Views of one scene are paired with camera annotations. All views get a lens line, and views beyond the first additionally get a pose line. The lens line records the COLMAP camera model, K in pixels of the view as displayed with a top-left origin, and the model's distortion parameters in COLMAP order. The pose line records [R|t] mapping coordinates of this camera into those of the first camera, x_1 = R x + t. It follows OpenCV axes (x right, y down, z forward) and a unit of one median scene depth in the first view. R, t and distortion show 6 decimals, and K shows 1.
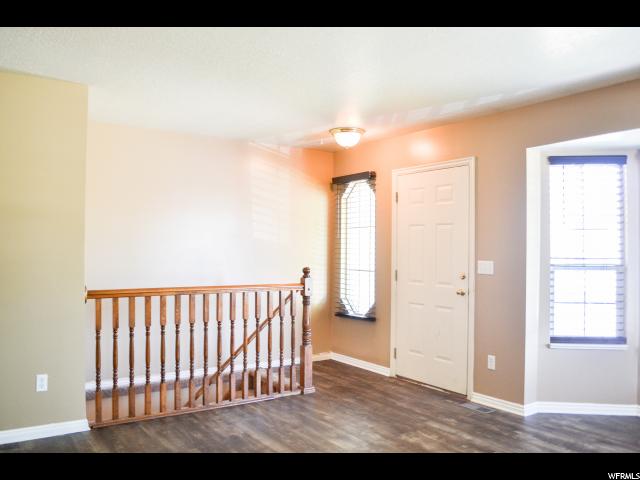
lens RADIAL K [[516.3, 0, 320.0], [0, 516.3, 240.0], [0, 0, 1]] dist [-0.073910, 0.003969]
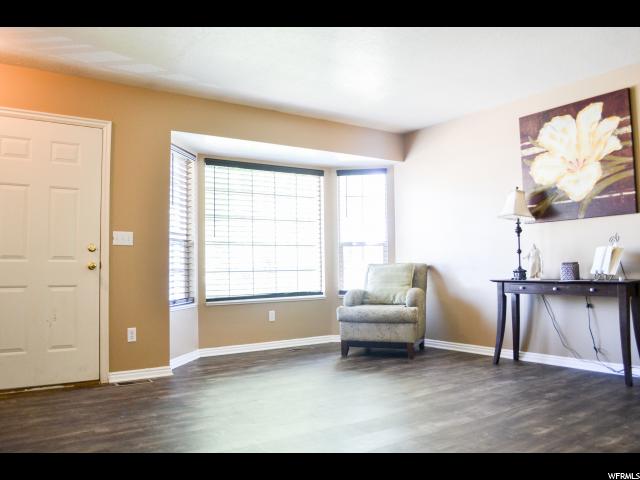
lens RADIAL K [[516.3, 0, 320.0], [0, 516.3, 240.0], [0, 0, 1]] dist [-0.073910, 0.003969]
pose [[-0.008477, 0.044223, 0.998986, -0.635917], [-0.010138, 0.998966, -0.044308, 0.093901], [-0.999913, -0.010503, -0.008020, 0.624388]]
